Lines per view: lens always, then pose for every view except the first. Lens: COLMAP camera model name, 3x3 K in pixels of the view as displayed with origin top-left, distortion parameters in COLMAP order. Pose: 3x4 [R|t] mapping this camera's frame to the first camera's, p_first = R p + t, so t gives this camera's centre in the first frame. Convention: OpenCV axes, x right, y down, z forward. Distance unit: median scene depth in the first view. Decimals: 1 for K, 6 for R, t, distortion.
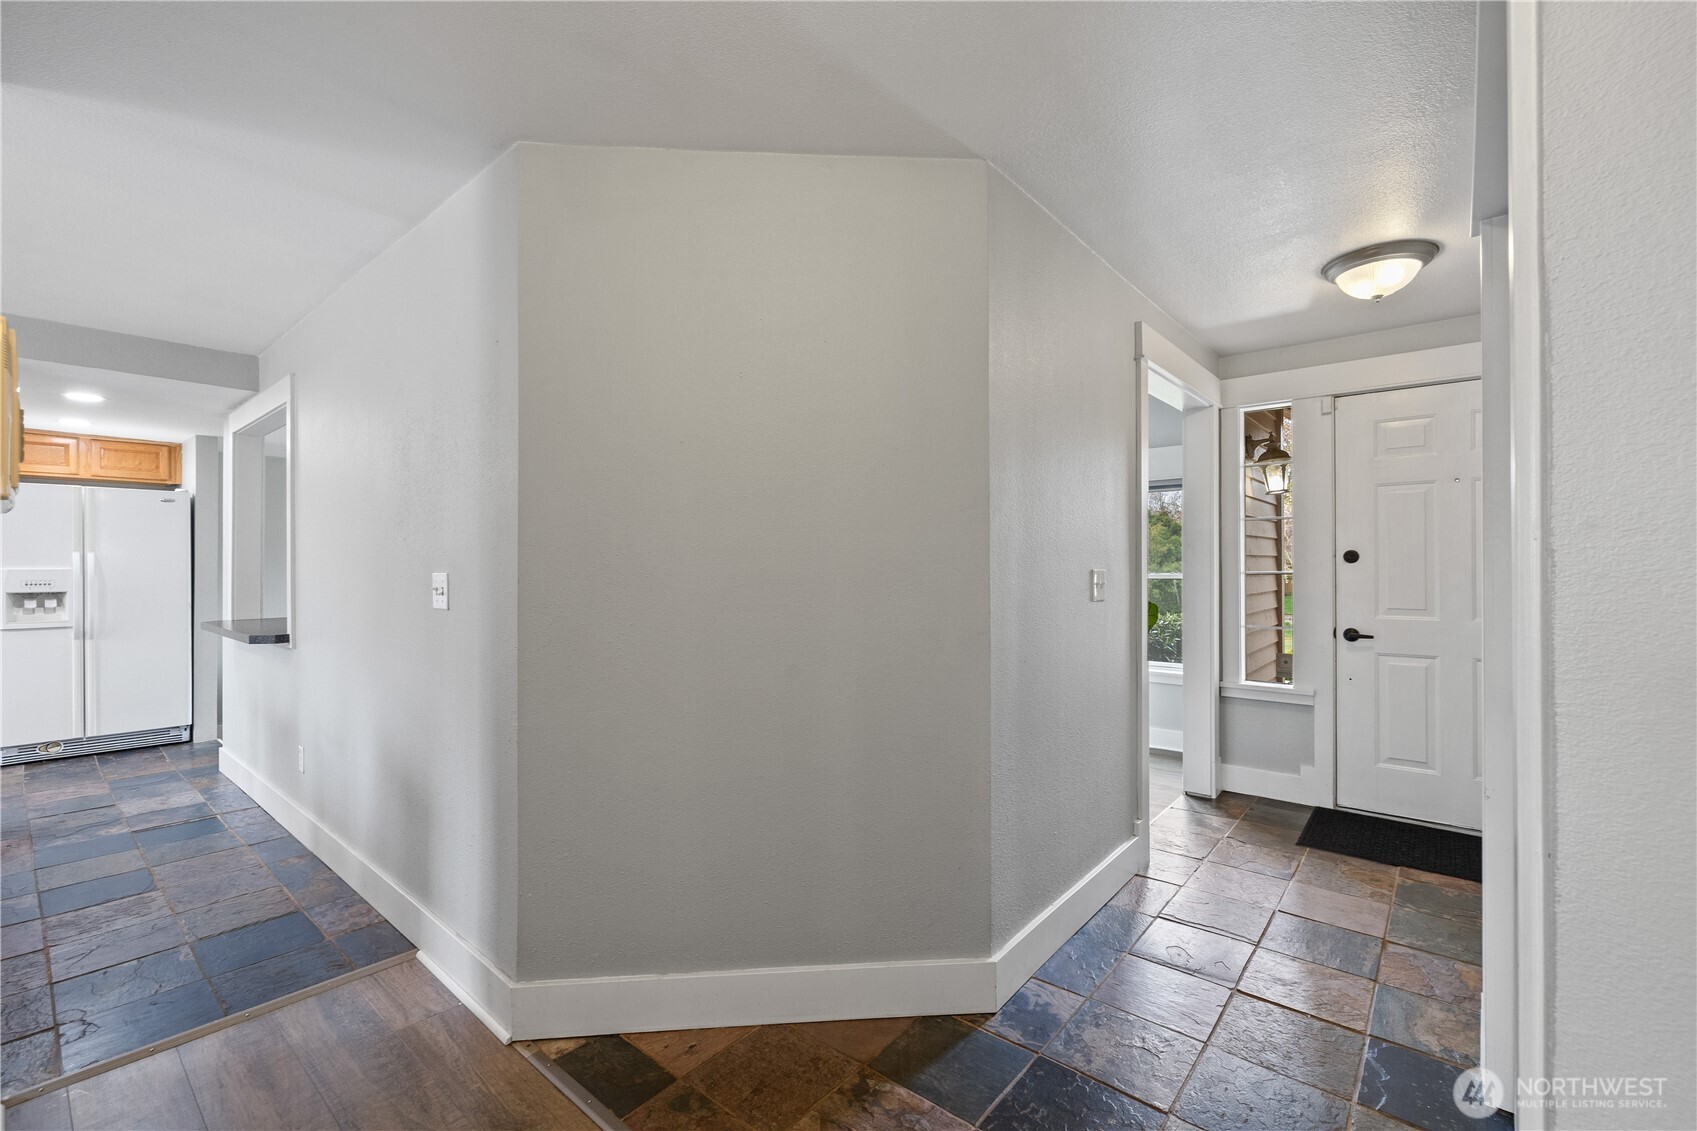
lens RADIAL K [[716.3, 0, 839.8], [0, 716.3, 564.5], [0, 0, 1]] dist [0.001929, 0.000105]
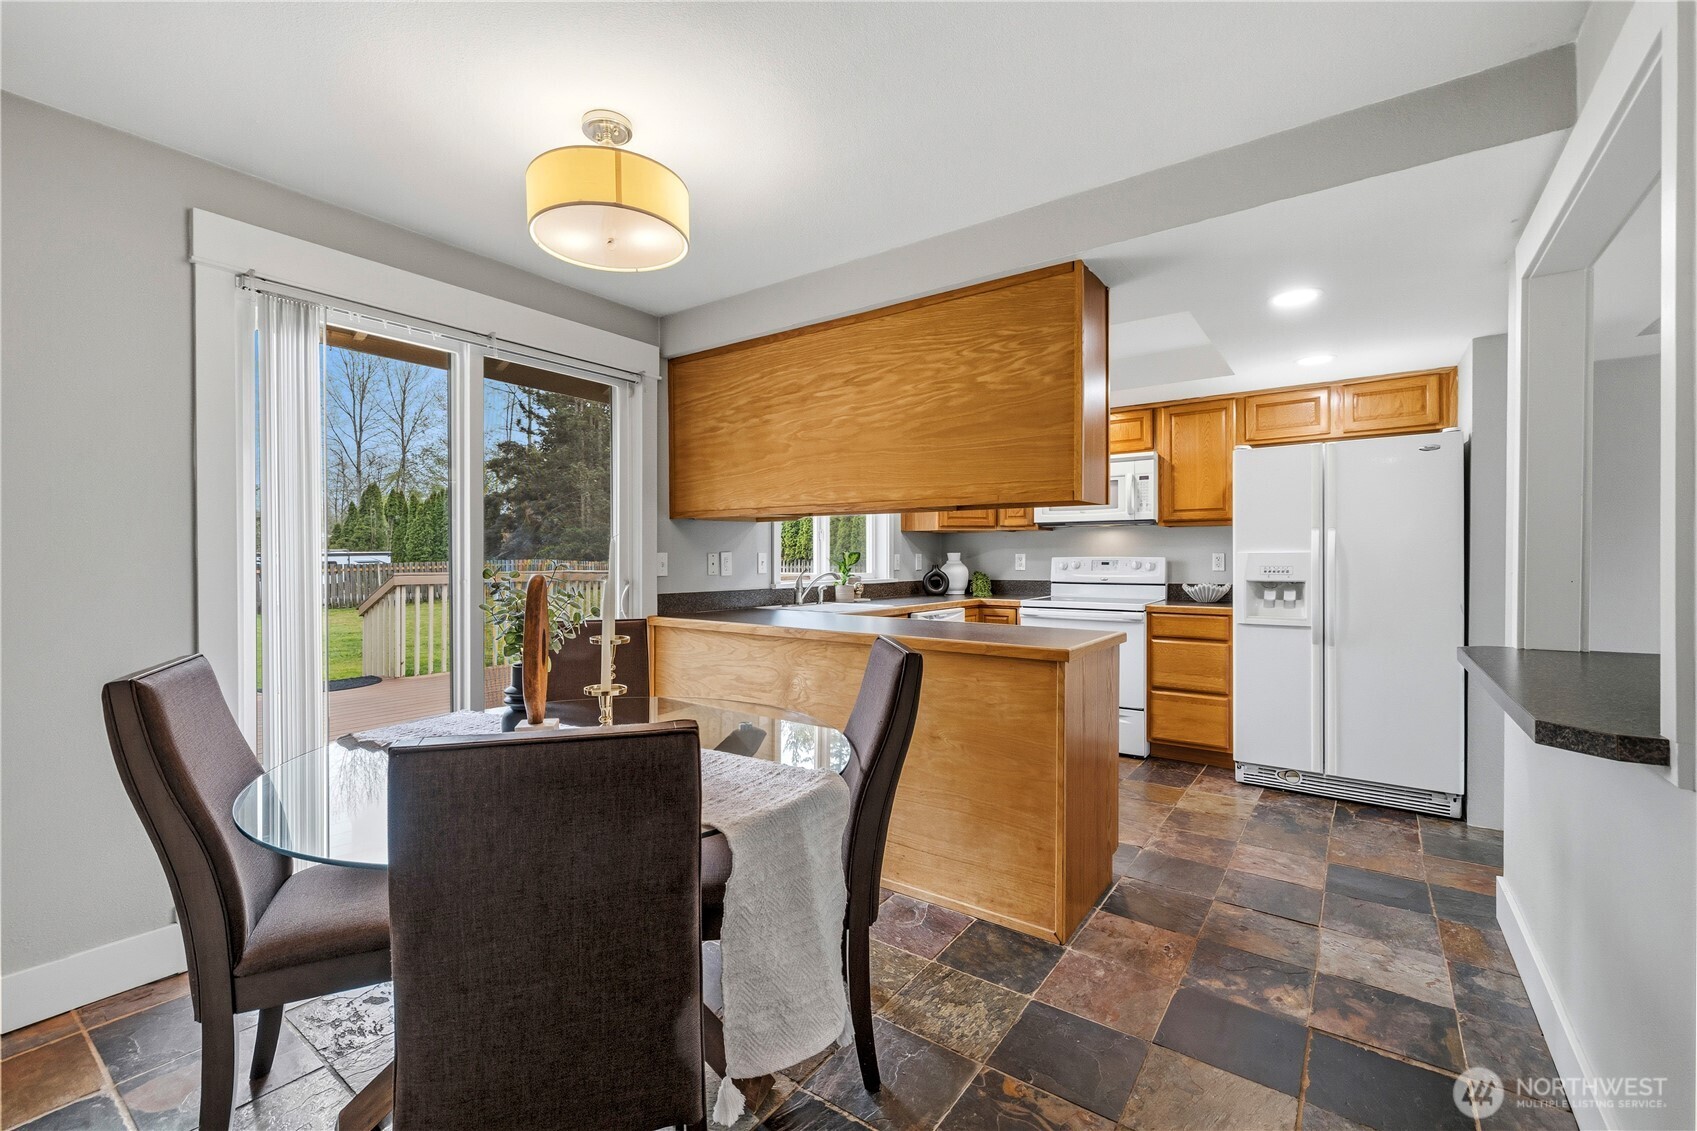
lens RADIAL K [[716.3, 0, 839.8], [0, 716.3, 564.5], [0, 0, 1]] dist [0.001929, 0.000105]
pose [[0.079737, 0.009997, -0.996766, -0.342129], [0.003886, 0.999939, 0.010340, 0.009662], [0.996808, -0.004698, 0.079694, 0.433130]]
